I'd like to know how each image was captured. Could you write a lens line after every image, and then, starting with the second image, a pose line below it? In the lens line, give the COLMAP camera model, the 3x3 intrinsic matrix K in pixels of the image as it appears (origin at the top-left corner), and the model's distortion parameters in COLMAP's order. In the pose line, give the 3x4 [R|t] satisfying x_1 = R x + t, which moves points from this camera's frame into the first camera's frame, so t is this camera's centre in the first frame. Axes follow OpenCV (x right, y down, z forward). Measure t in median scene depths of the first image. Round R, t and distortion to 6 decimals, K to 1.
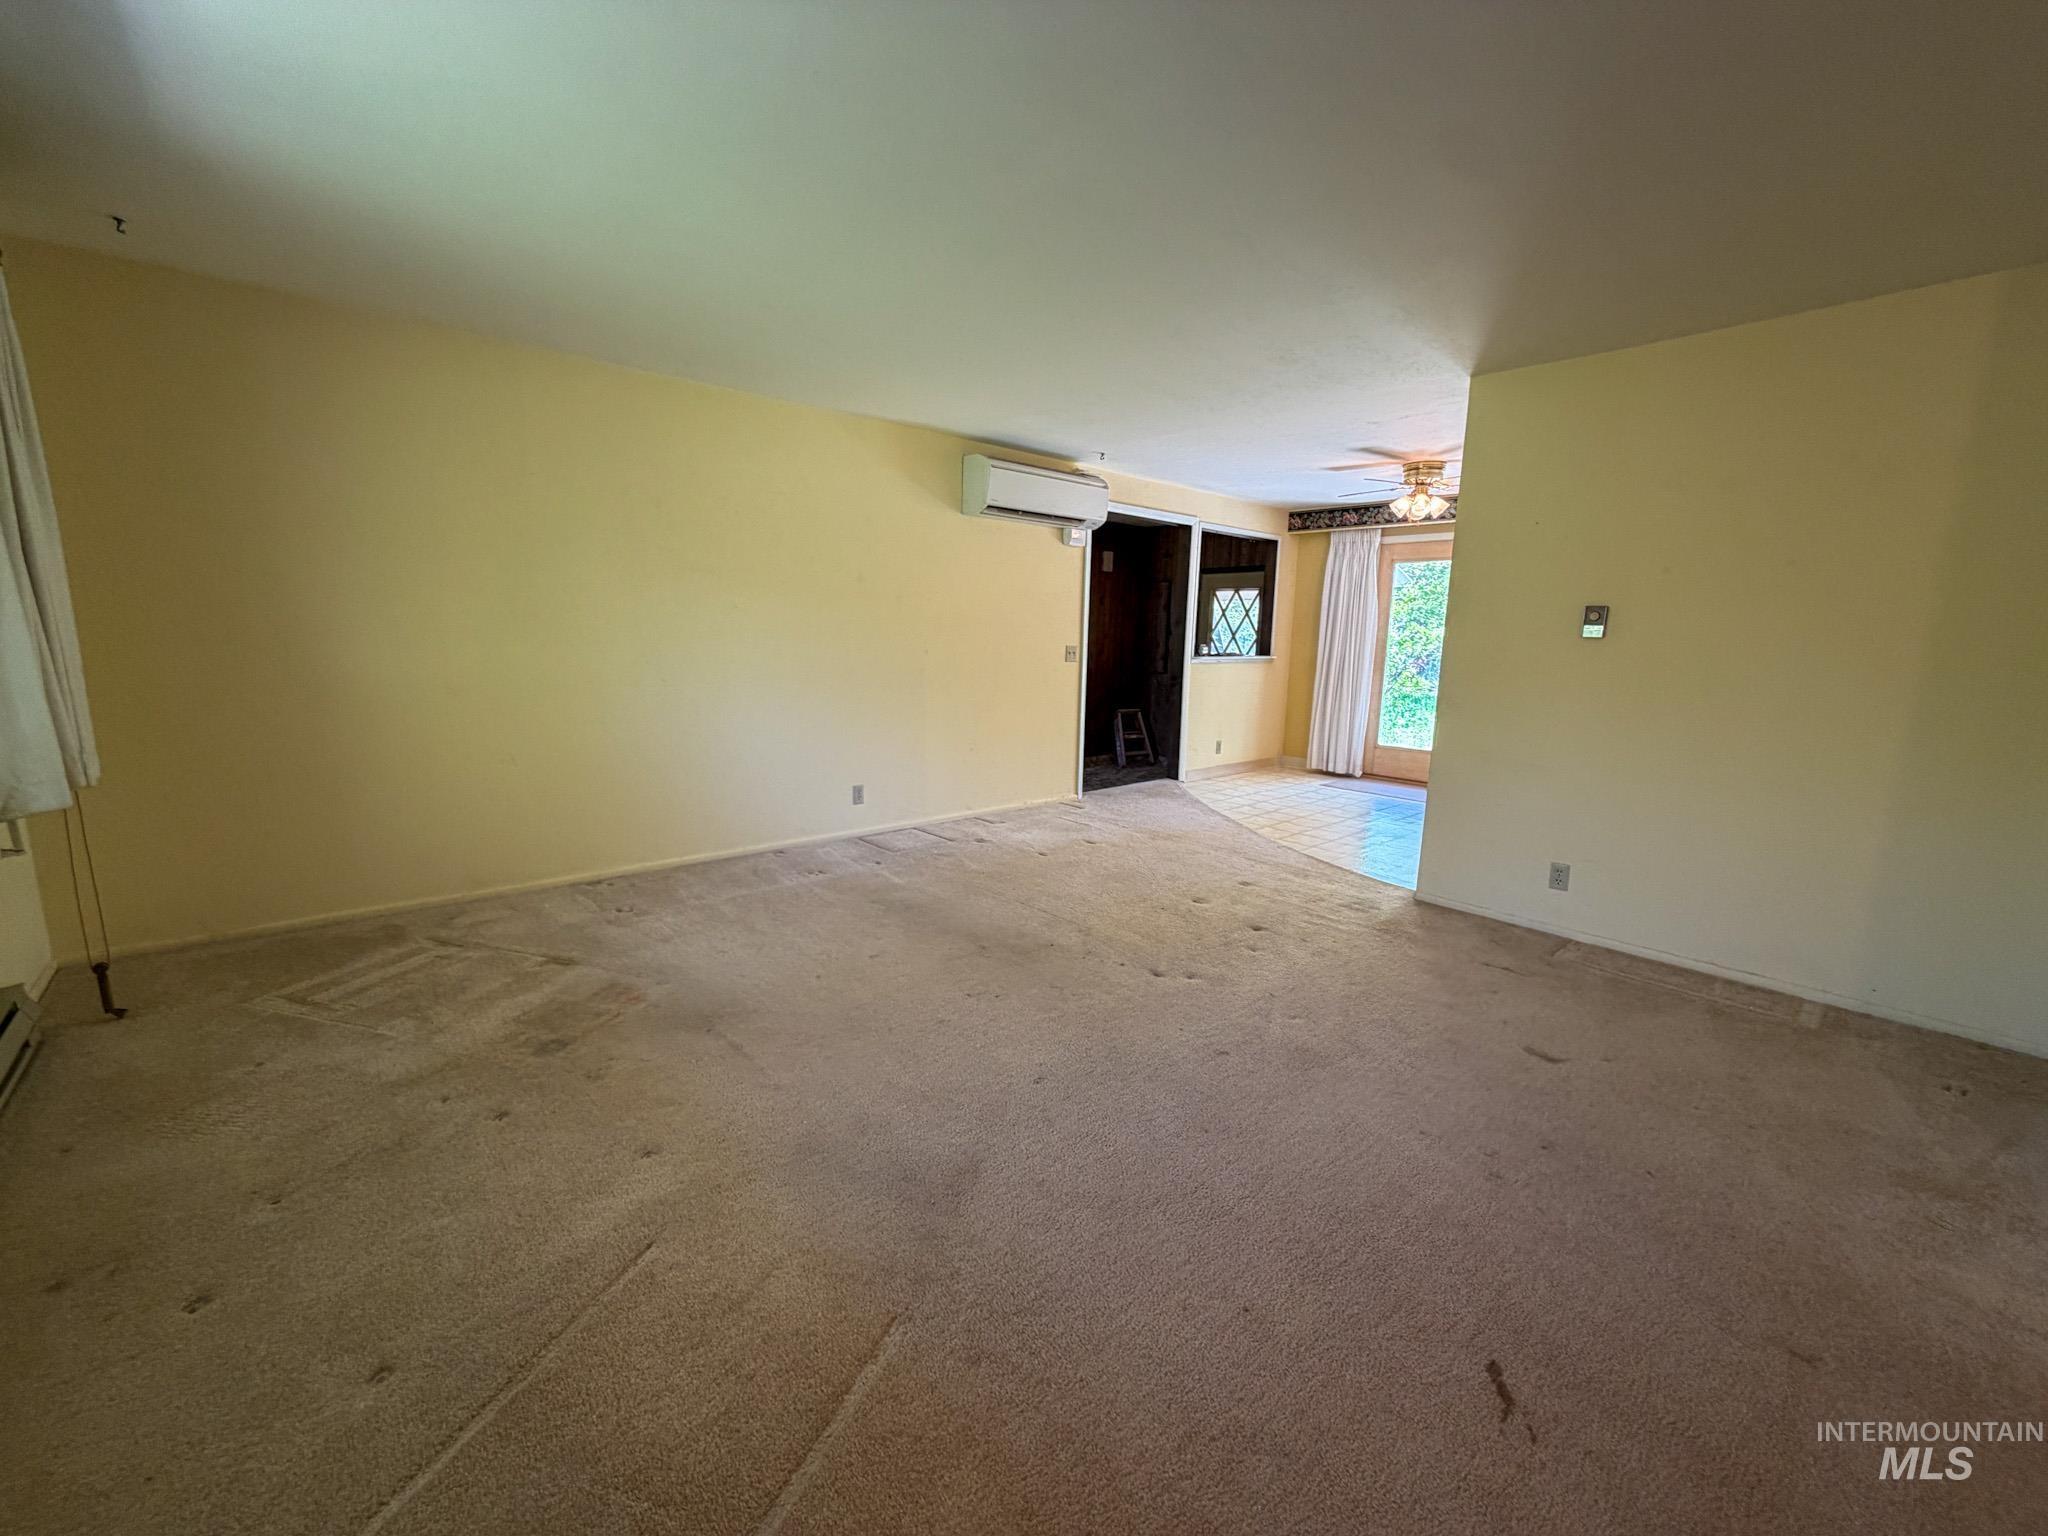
lens RADIAL K [[818.6, 0, 1024.1], [0, 818.6, 776.4], [0, 0, 1]] dist [0.000854, -0.000014]
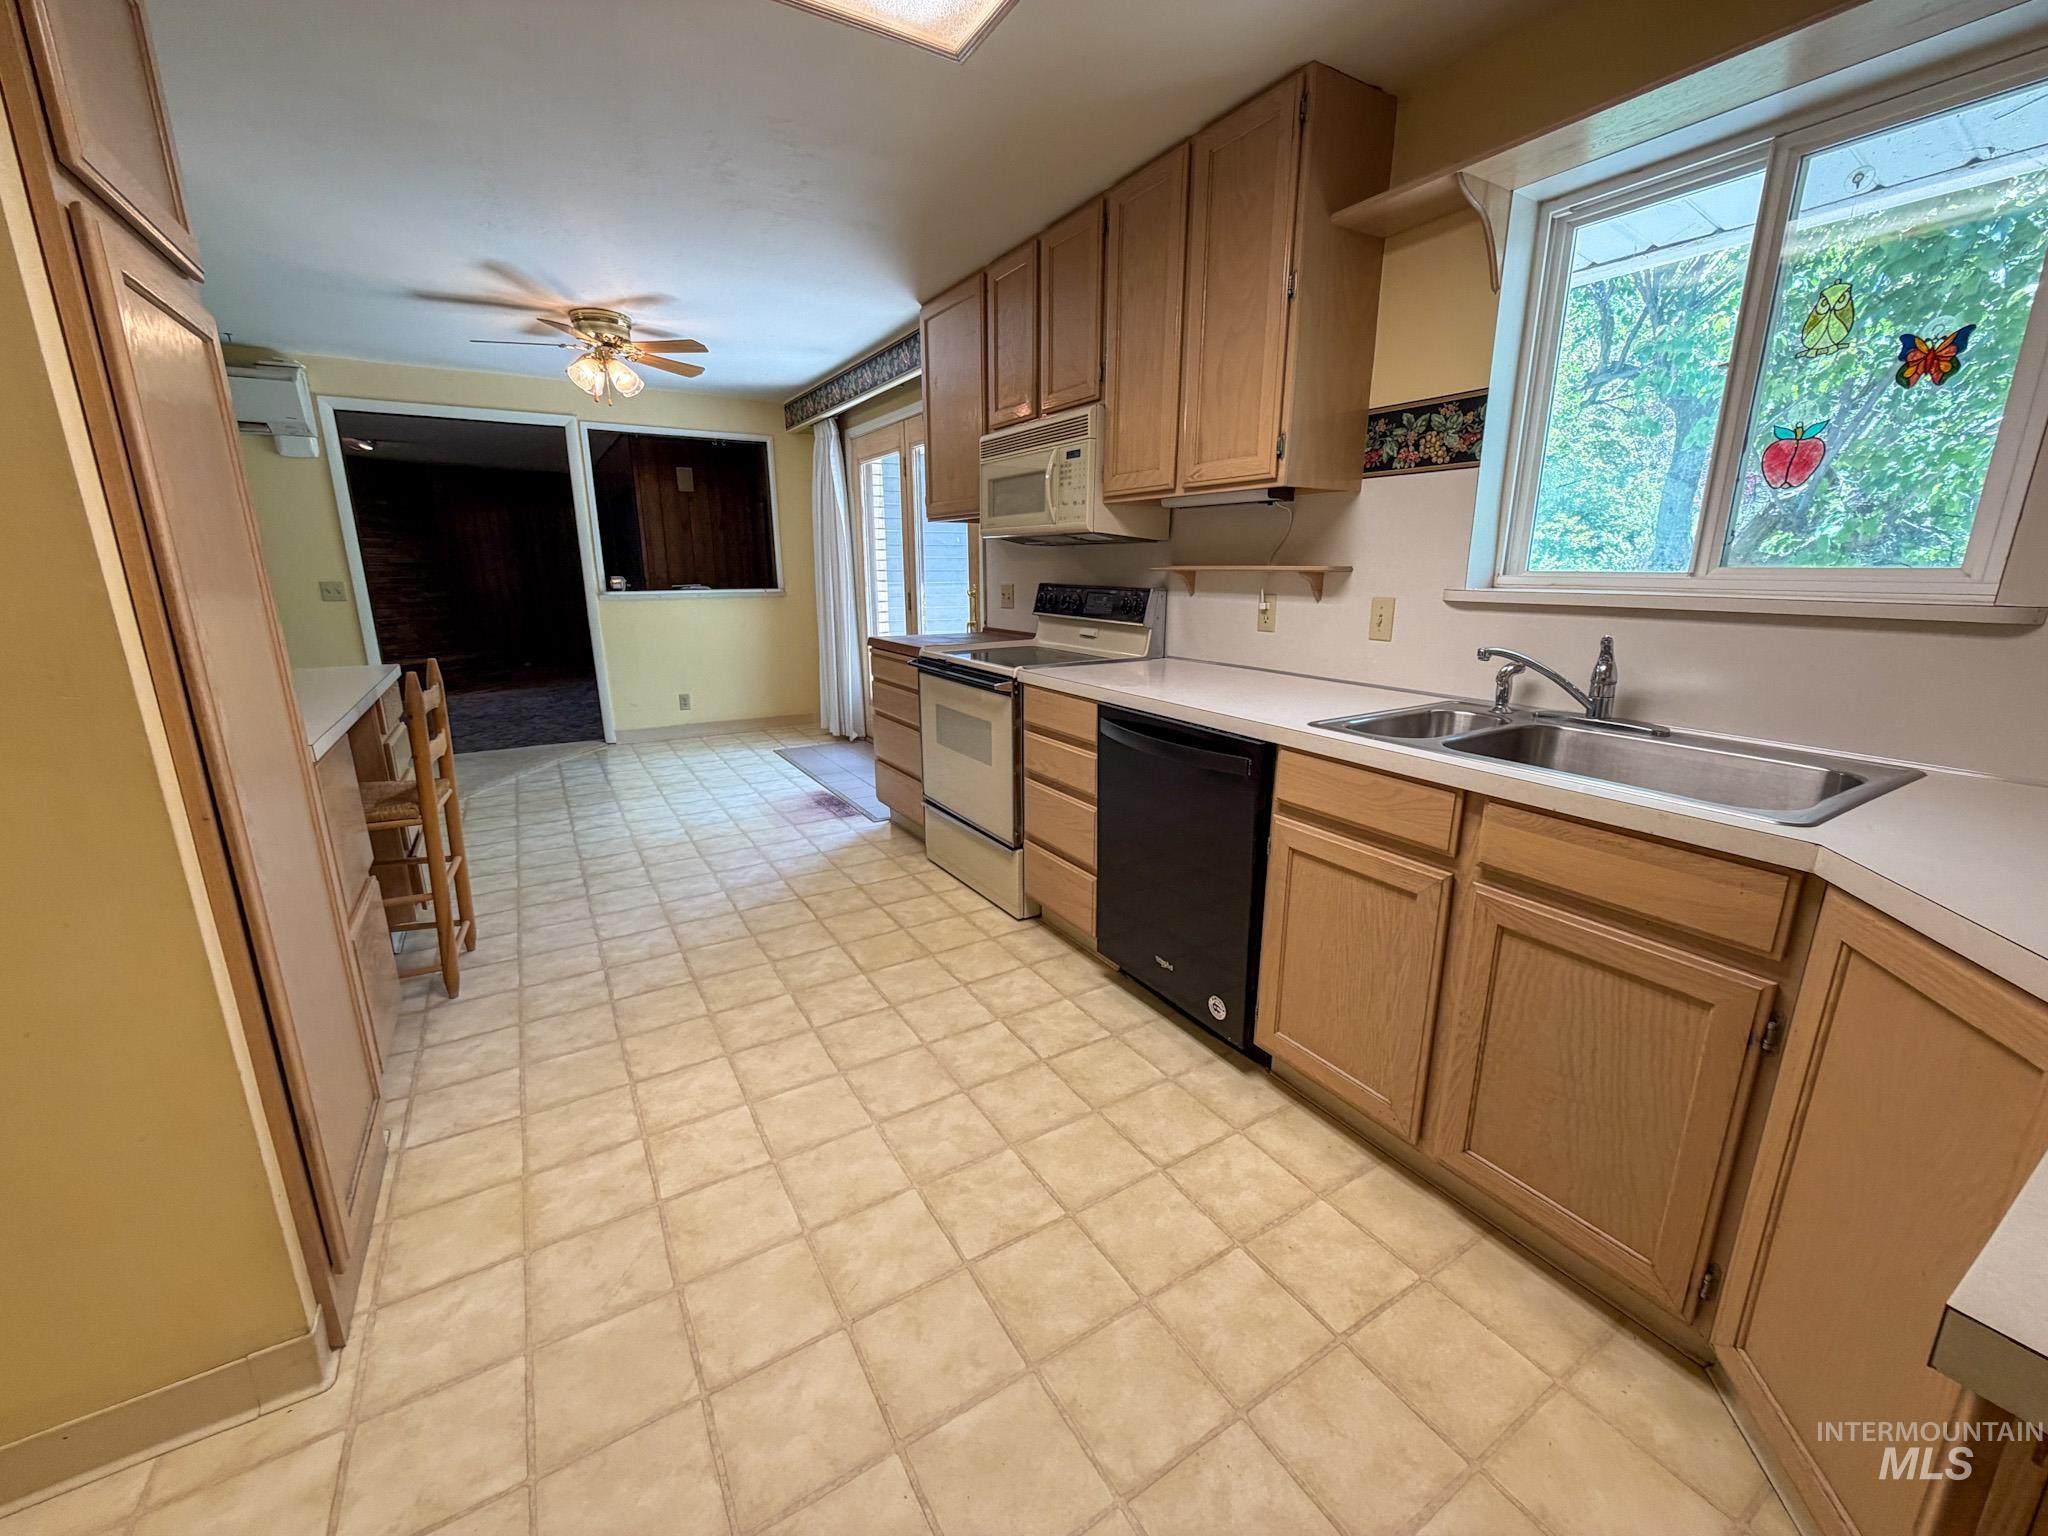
lens RADIAL K [[818.6, 0, 1018.3], [0, 818.6, 770.3], [0, 0, 1]] dist [0.000854, -0.000014]
pose [[0.983033, 0.024009, -0.181852, 0.713470], [-0.010318, 0.997065, 0.075862, -0.032683], [0.183139, -0.072699, 0.980395, 0.246253]]
